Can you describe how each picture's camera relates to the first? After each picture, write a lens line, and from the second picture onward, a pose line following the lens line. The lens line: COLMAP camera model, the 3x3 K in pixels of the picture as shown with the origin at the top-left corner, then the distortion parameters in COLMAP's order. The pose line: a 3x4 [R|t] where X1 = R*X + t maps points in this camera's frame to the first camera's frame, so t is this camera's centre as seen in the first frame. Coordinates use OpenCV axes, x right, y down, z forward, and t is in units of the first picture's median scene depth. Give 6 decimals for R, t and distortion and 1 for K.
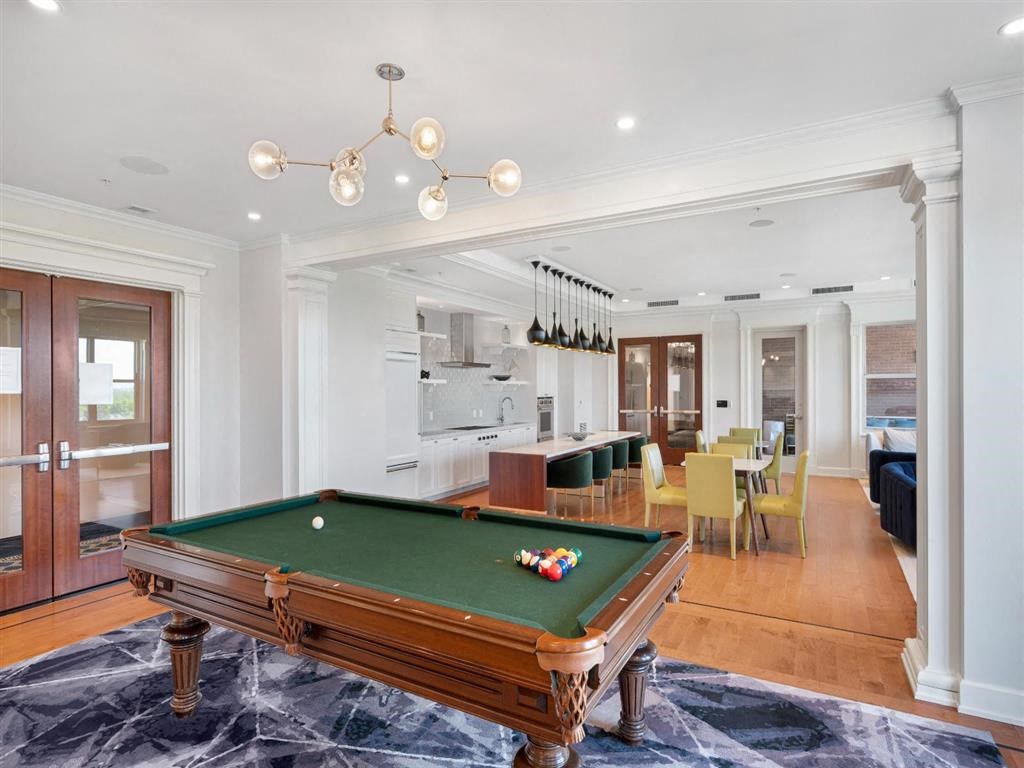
lens RADIAL K [[549.7, 0, 512.7], [0, 549.7, 391.2], [0, 0, 1]] dist [-0.011104, -0.002642]
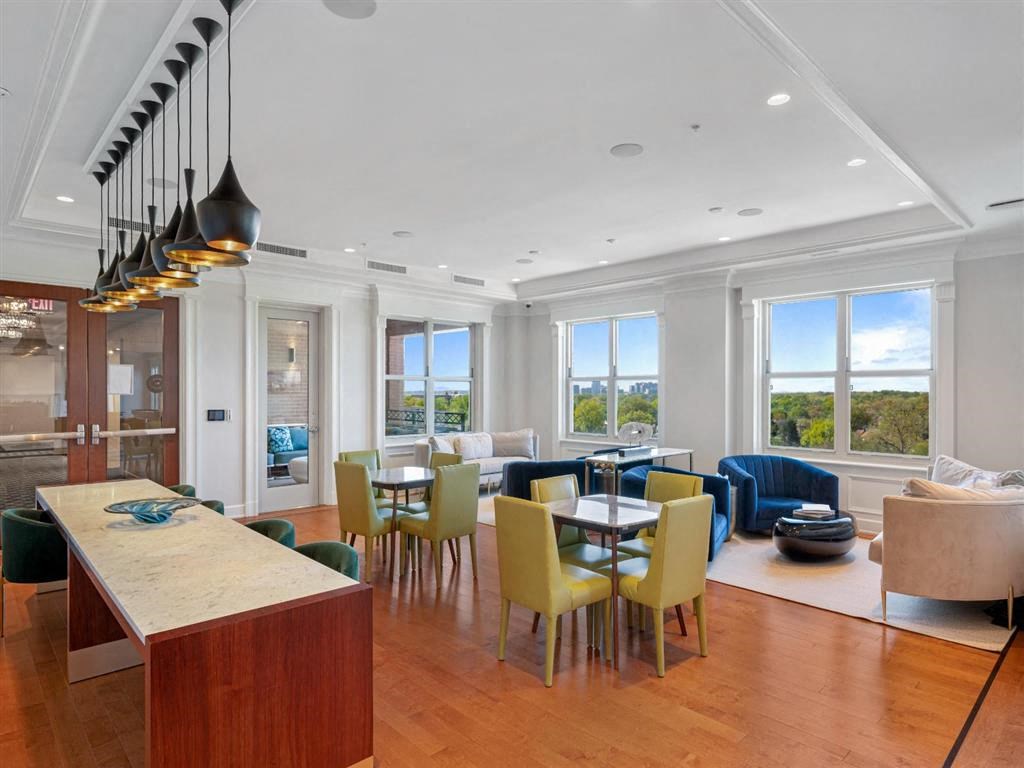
lens RADIAL K [[592.7, 0, 508.2], [0, 592.7, 392.1], [0, 0, 1]] dist [0.014862, 0.001091]
pose [[0.300930, 0.002296, 0.953643, -0.340883], [0.002474, 0.999992, -0.003189, -0.000294], [-0.953643, 0.003319, 0.300922, 1.043860]]
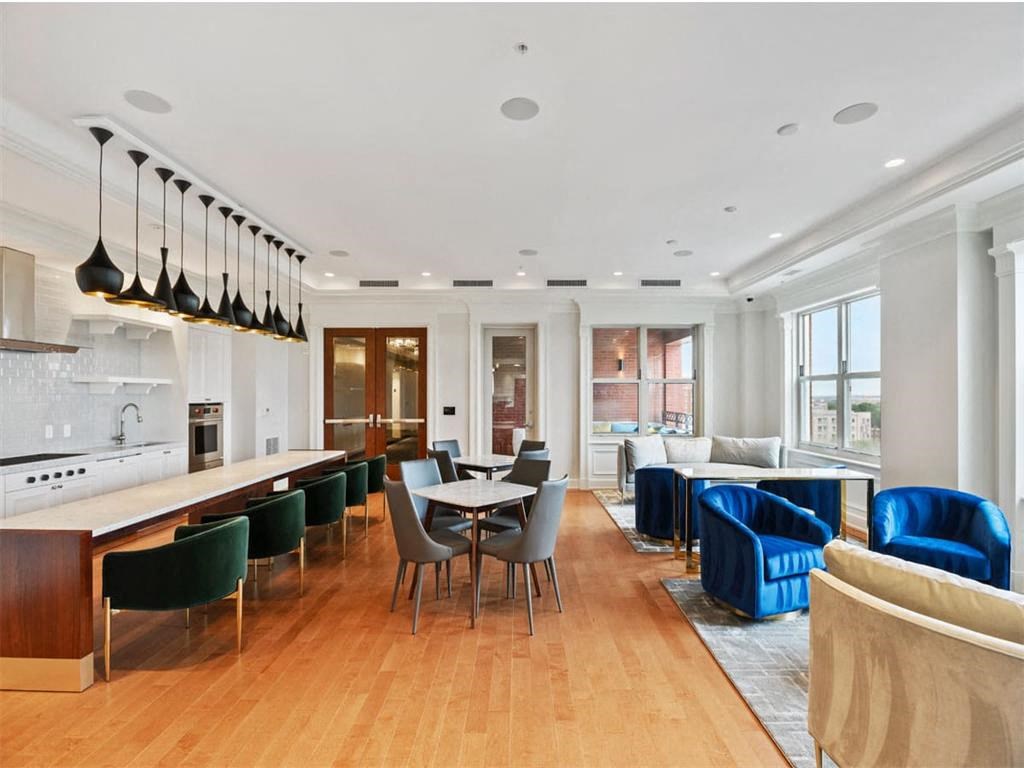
lens RADIAL K [[493.6, 0, 513.7], [0, 493.6, 394.0], [0, 0, 1]] dist [-0.006720, -0.001427]
pose [[0.877581, 0.006962, 0.479378, 0.222795], [-0.003186, 0.999957, -0.008691, 0.007499], [-0.479418, 0.006100, 0.877565, 0.609789]]
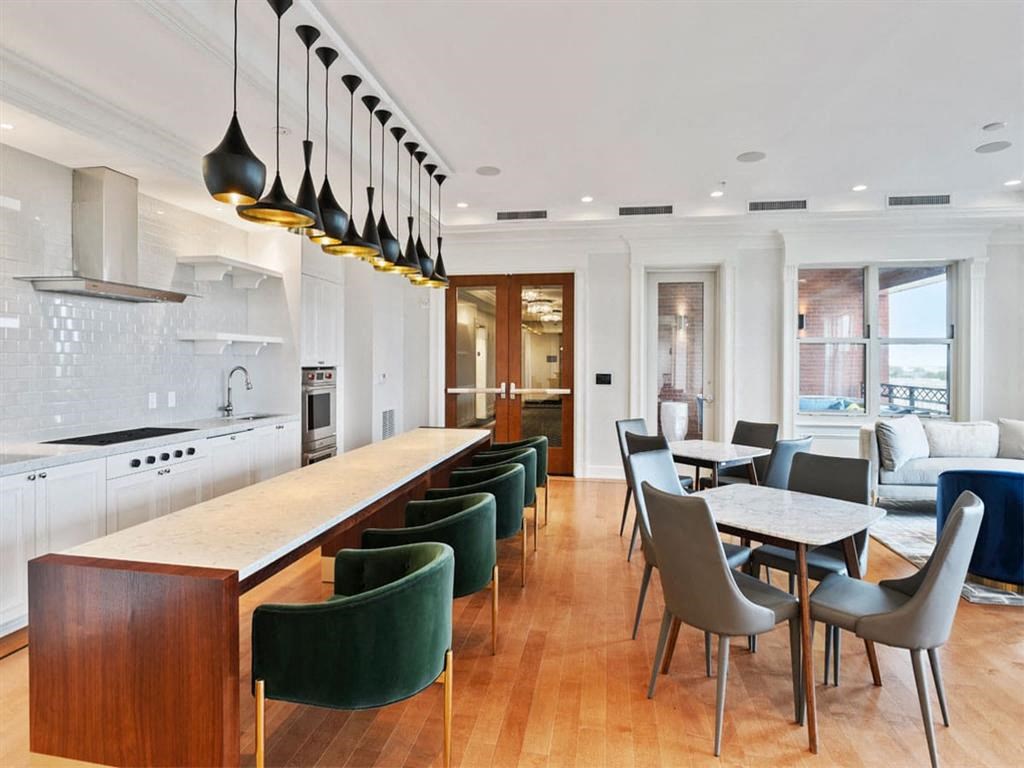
lens RADIAL K [[549.7, 0, 513.5], [0, 549.7, 364.8], [0, 0, 1]] dist [-0.011104, -0.002642]
pose [[0.941719, 0.008239, 0.336299, 0.126510], [-0.008665, 0.999962, -0.000234, 0.015048], [-0.336288, -0.002693, 0.941755, 0.894836]]
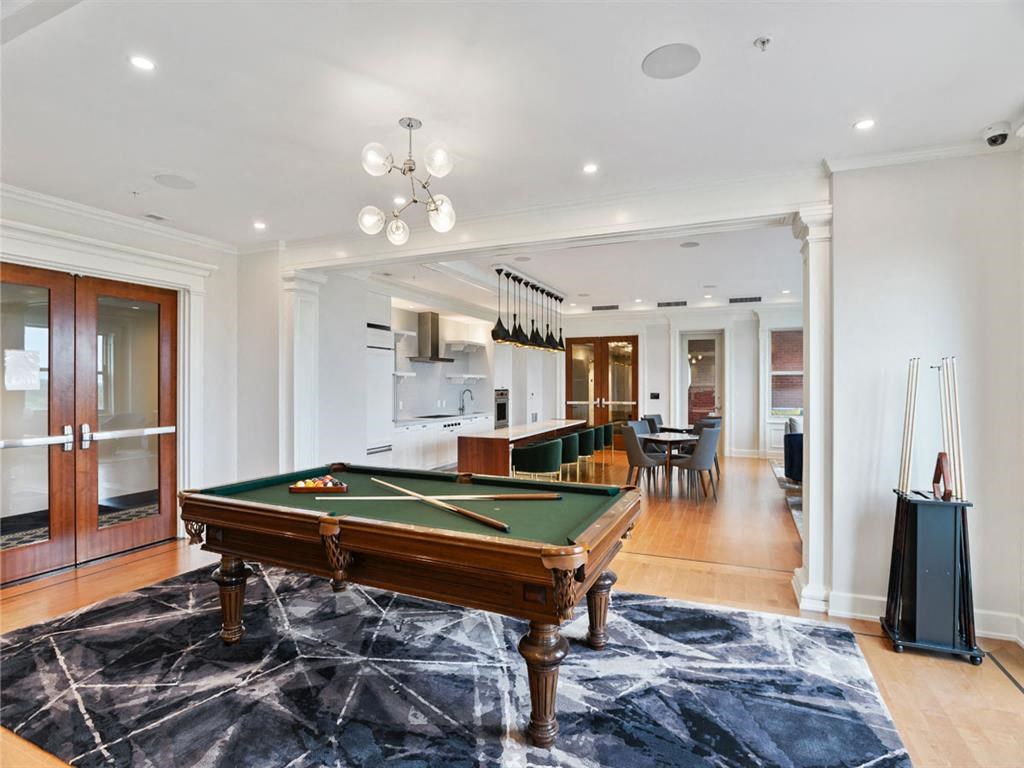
lens RADIAL K [[515.7, 0, 512.9], [0, 515.7, 385.9], [0, 0, 1]] dist [-0.043047, 0.001929]
pose [[0.994818, 0.005118, 0.101543, -0.052644], [-0.005035, 0.999987, -0.001080, 0.009887], [-0.101547, 0.000563, 0.994831, -0.093090]]
